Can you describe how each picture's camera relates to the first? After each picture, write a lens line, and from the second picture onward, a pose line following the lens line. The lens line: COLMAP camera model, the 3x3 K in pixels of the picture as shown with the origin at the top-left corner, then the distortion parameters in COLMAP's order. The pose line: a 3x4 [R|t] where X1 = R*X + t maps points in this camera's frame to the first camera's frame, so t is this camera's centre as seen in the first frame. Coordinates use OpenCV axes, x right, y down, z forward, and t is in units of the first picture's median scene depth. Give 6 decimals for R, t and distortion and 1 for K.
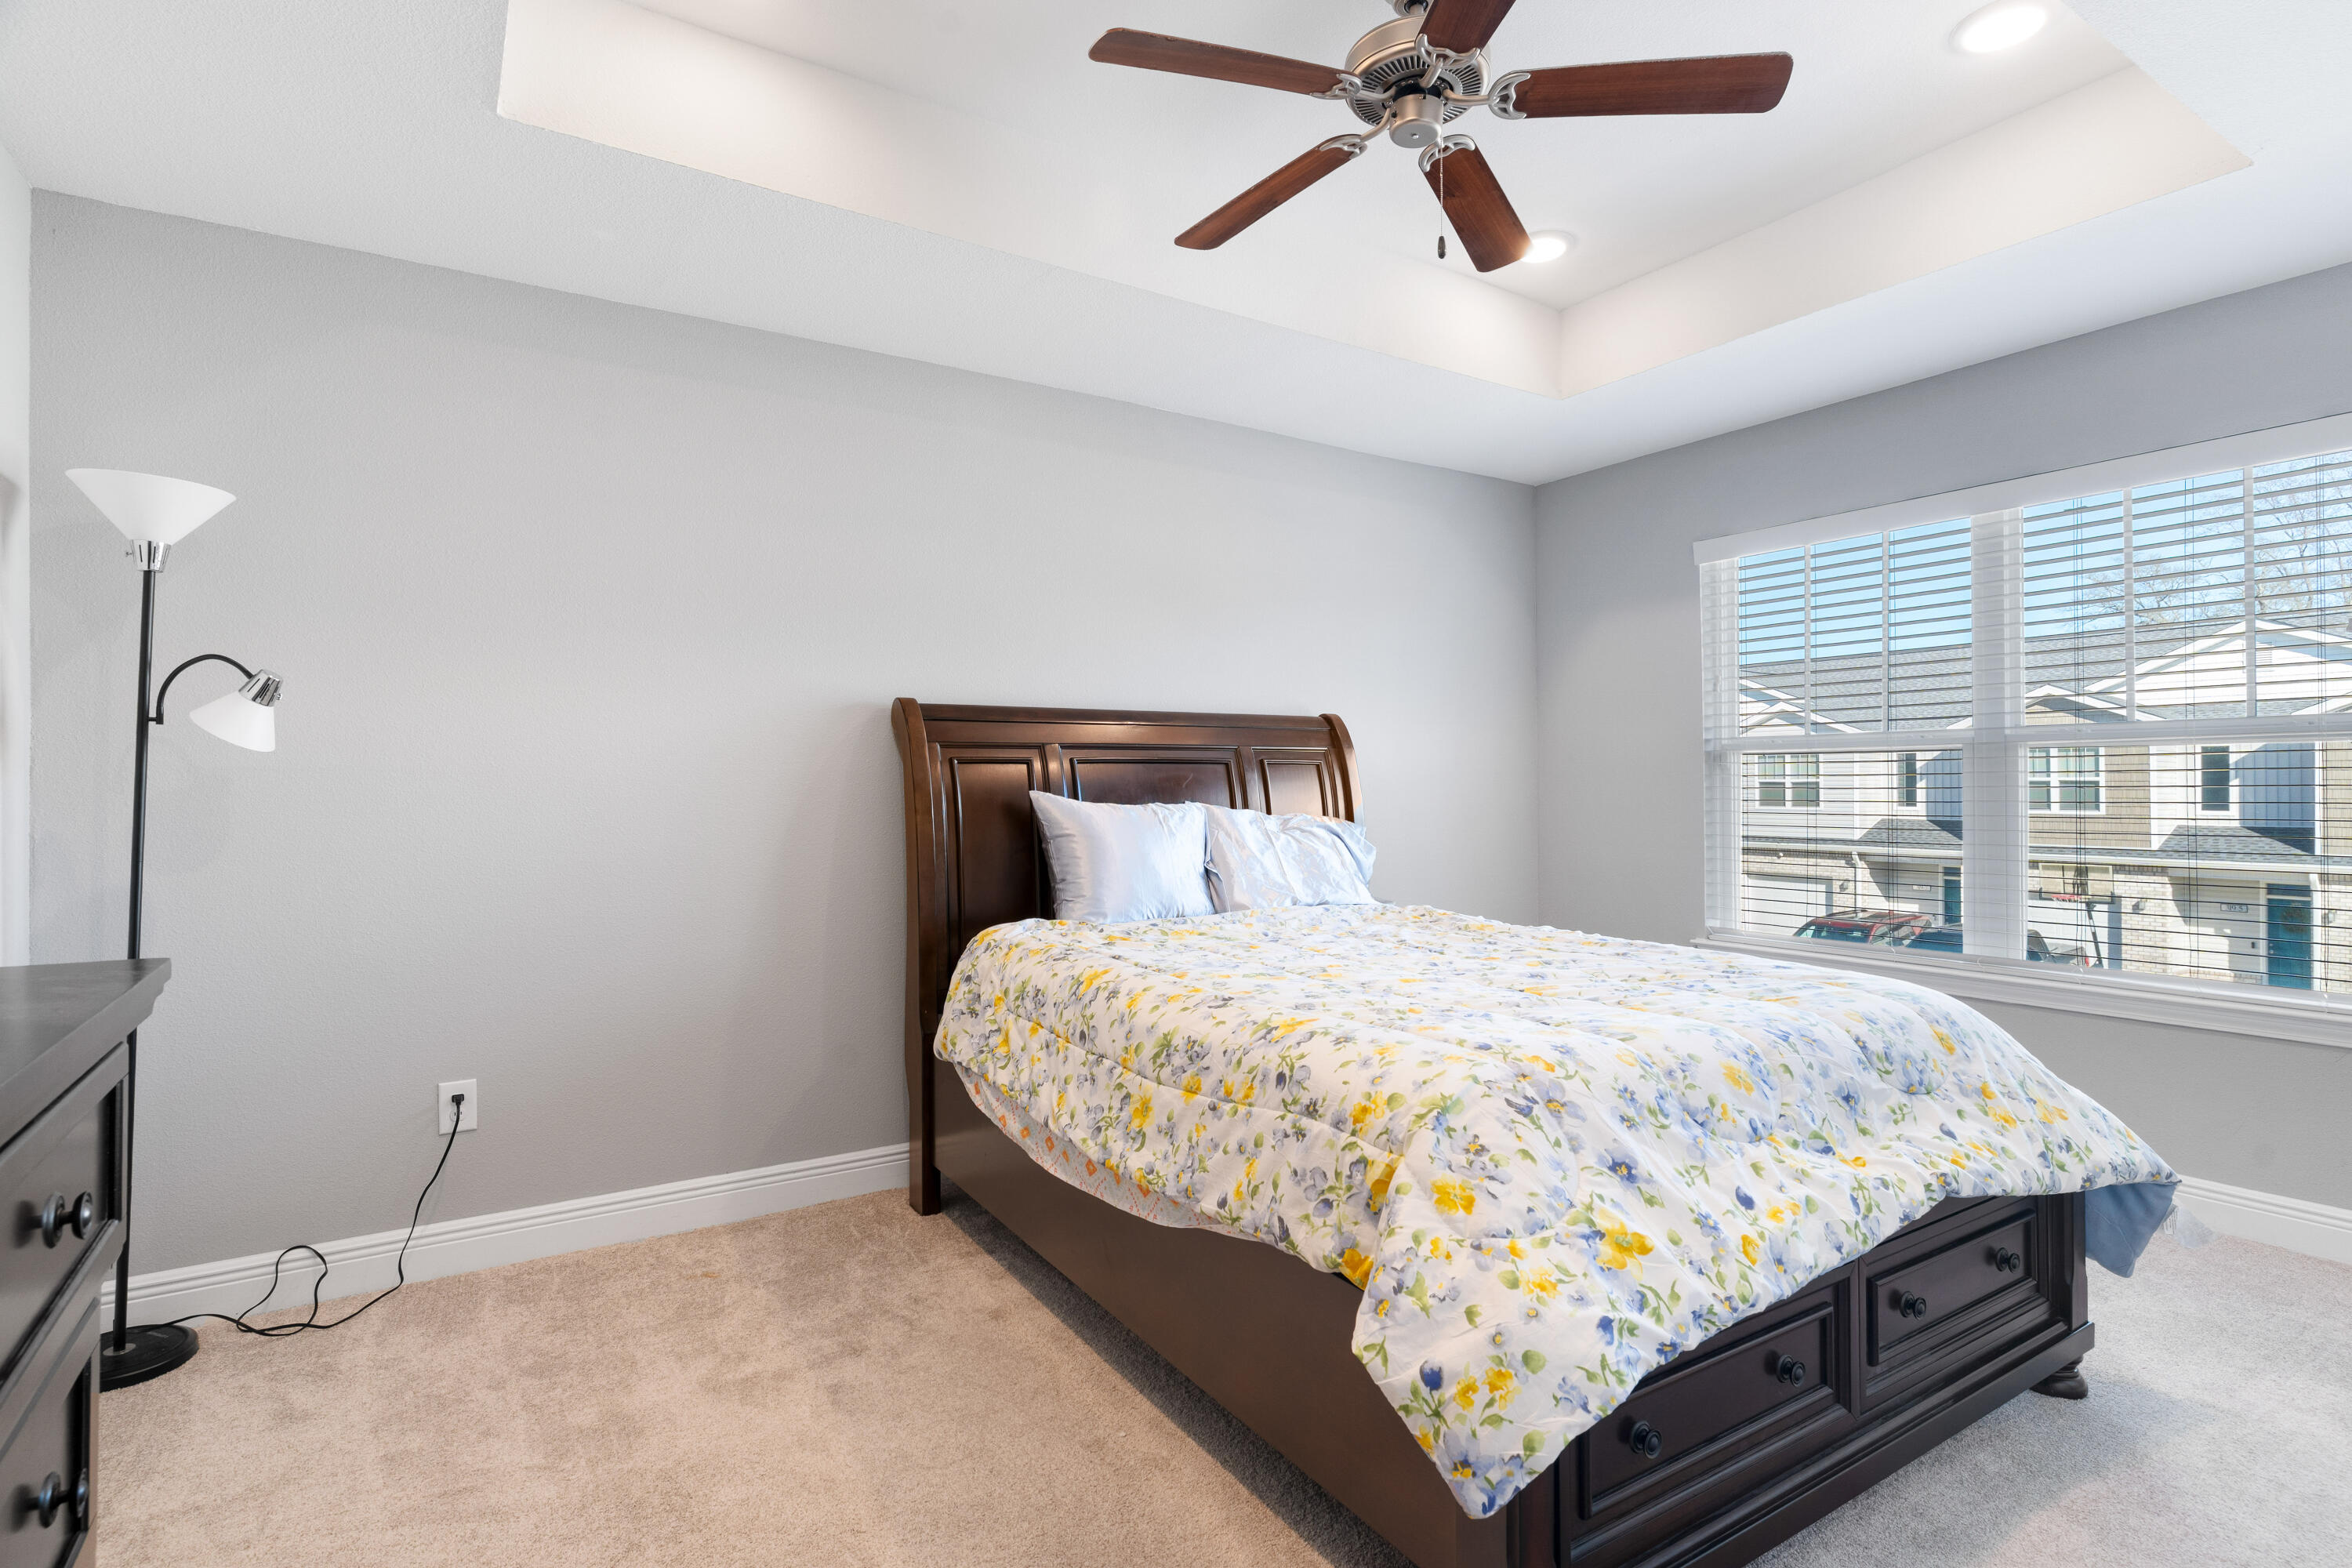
lens RADIAL K [[1079.2, 0, 1176.0], [0, 1079.2, 784.0], [0, 0, 1]] dist [0.076637, 0.000018]
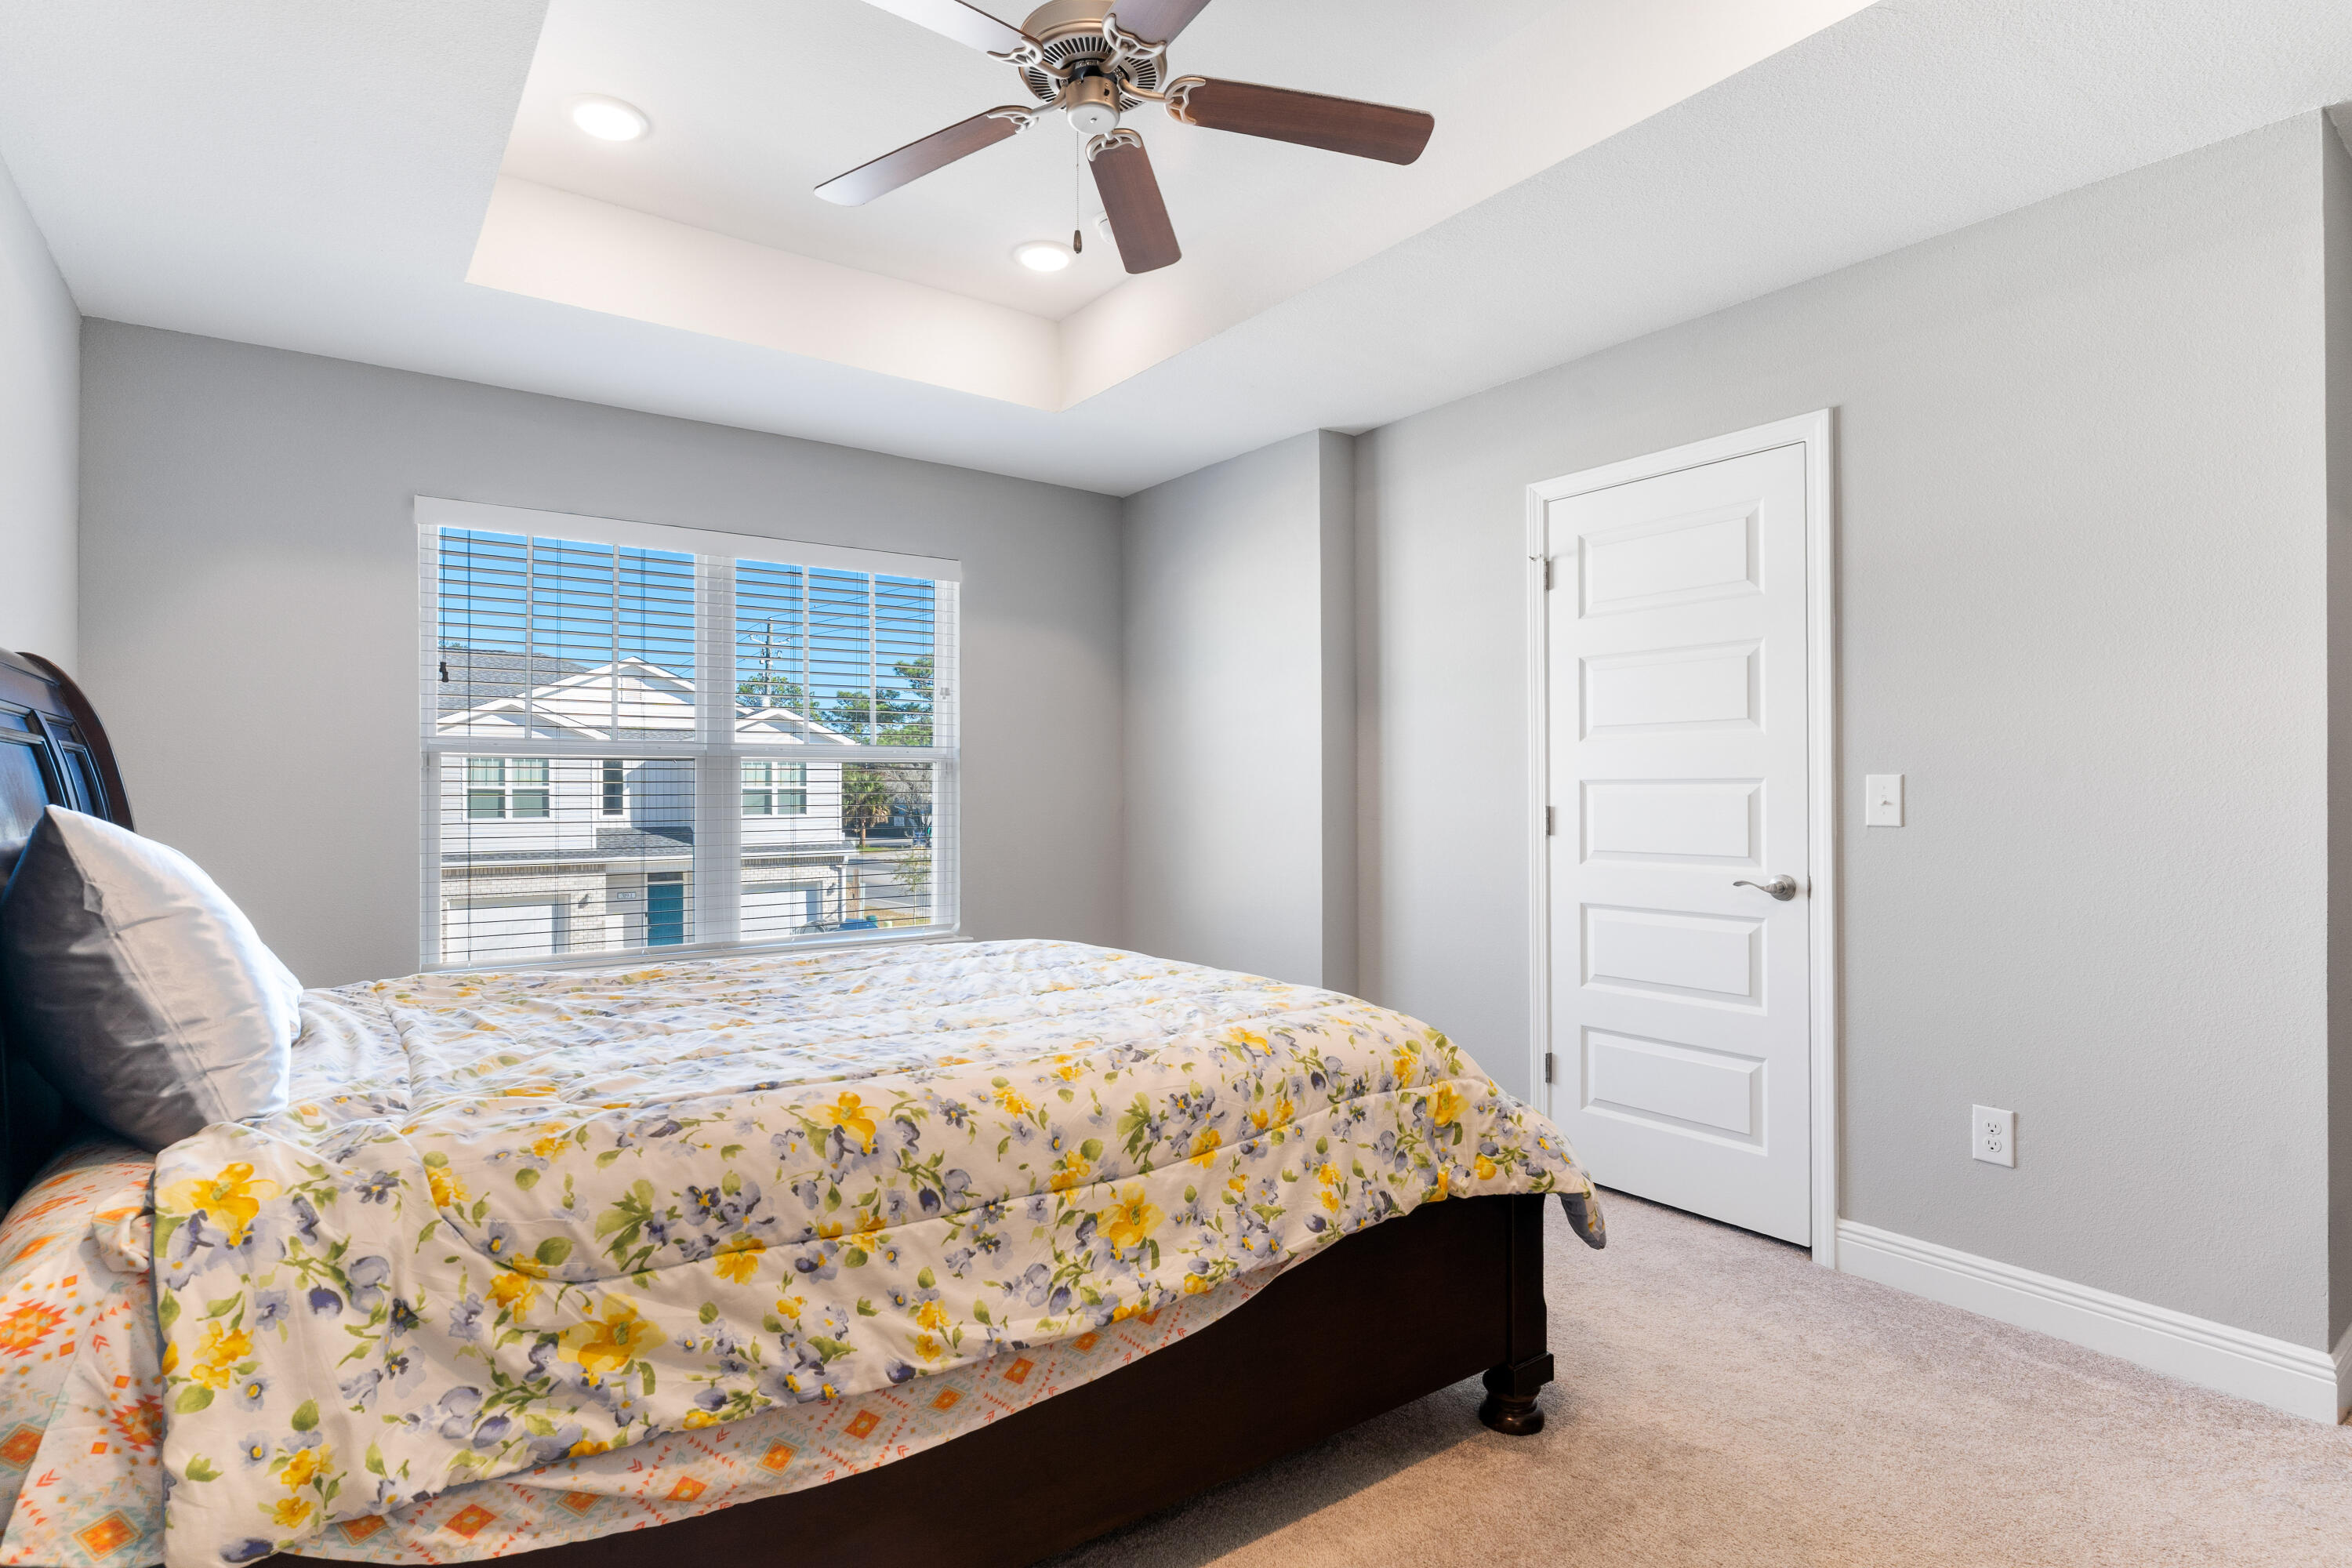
lens RADIAL K [[1158.7, 0, 1176.0], [0, 1158.7, 784.0], [0, 0, 1]] dist [-0.001115, 0.000092]
pose [[-0.023623, 0.011409, 0.999656, -0.685417], [-0.000118, 0.999935, -0.011415, 0.008105], [-0.999721, -0.000387, -0.023620, 0.813983]]
